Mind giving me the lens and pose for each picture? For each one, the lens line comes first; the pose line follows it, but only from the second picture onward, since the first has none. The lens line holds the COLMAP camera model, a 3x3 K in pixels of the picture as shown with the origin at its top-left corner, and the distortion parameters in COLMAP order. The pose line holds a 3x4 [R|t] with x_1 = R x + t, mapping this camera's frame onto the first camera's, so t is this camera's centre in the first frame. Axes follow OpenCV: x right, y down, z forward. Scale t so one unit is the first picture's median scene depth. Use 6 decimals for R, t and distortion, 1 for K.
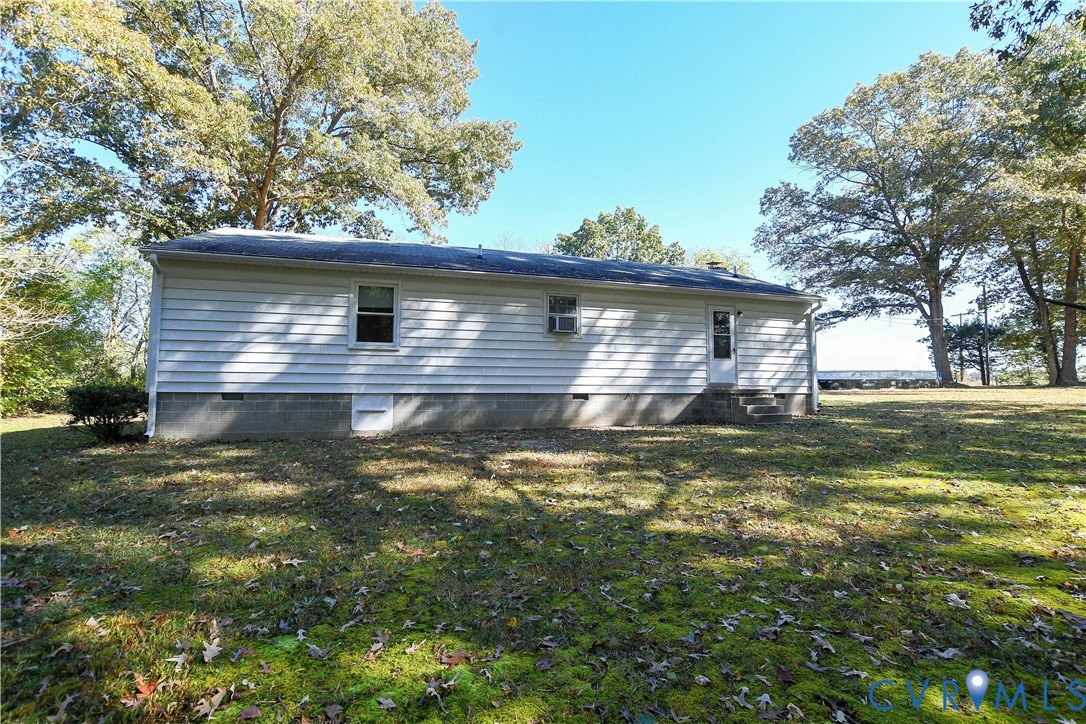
lens RADIAL K [[479.4, 0, 541.1], [0, 479.4, 360.3], [0, 0, 1]] dist [-0.027219, 0.000749]
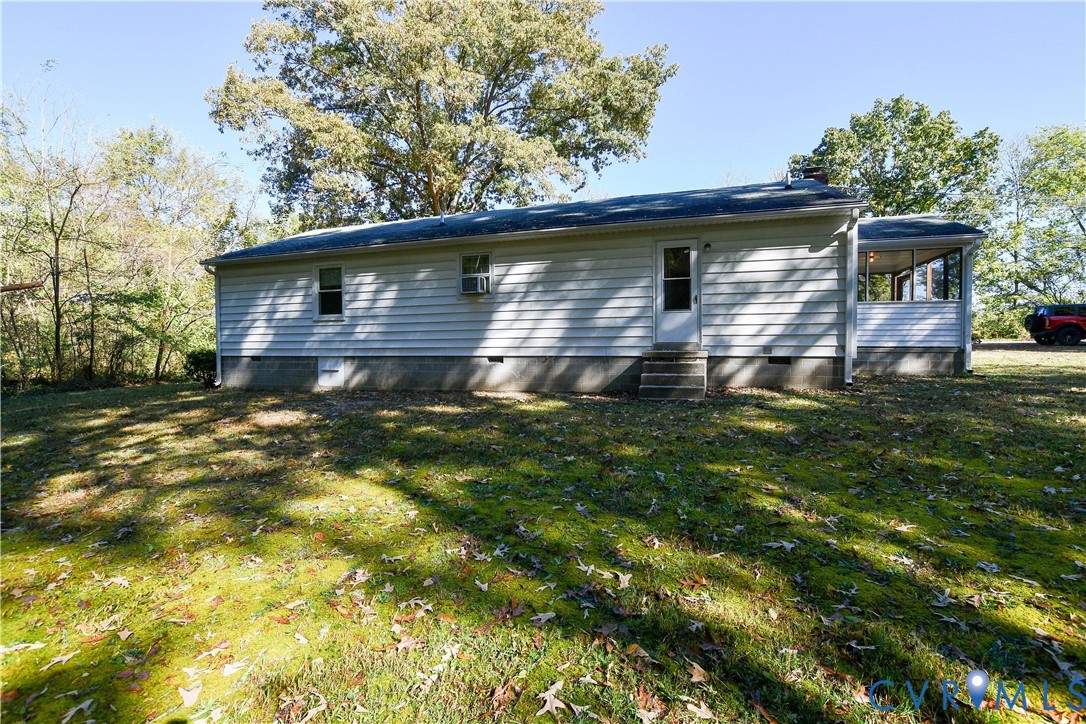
lens RADIAL K [[479.4, 0, 541.1], [0, 479.4, 360.3], [0, 0, 1]] dist [-0.027219, 0.000749]
pose [[0.815998, 0.008811, -0.577988, 0.670378], [0.045508, 0.995801, 0.079428, 0.005320], [0.576261, -0.091116, 0.812171, 0.263082]]
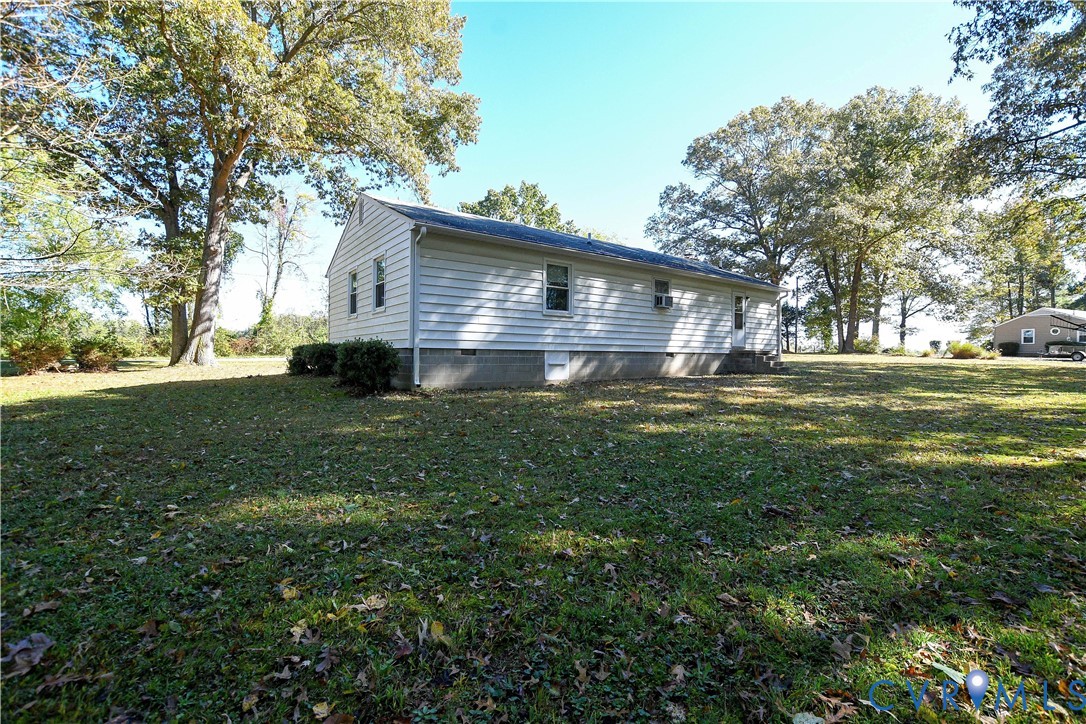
lens RADIAL K [[479.4, 0, 541.1], [0, 479.4, 360.3], [0, 0, 1]] dist [-0.027219, 0.000749]
pose [[0.941277, 0.001630, 0.337632, -0.679639], [-0.025852, 0.997401, 0.067258, 0.008201], [-0.336644, -0.072037, 0.938872, -0.152674]]
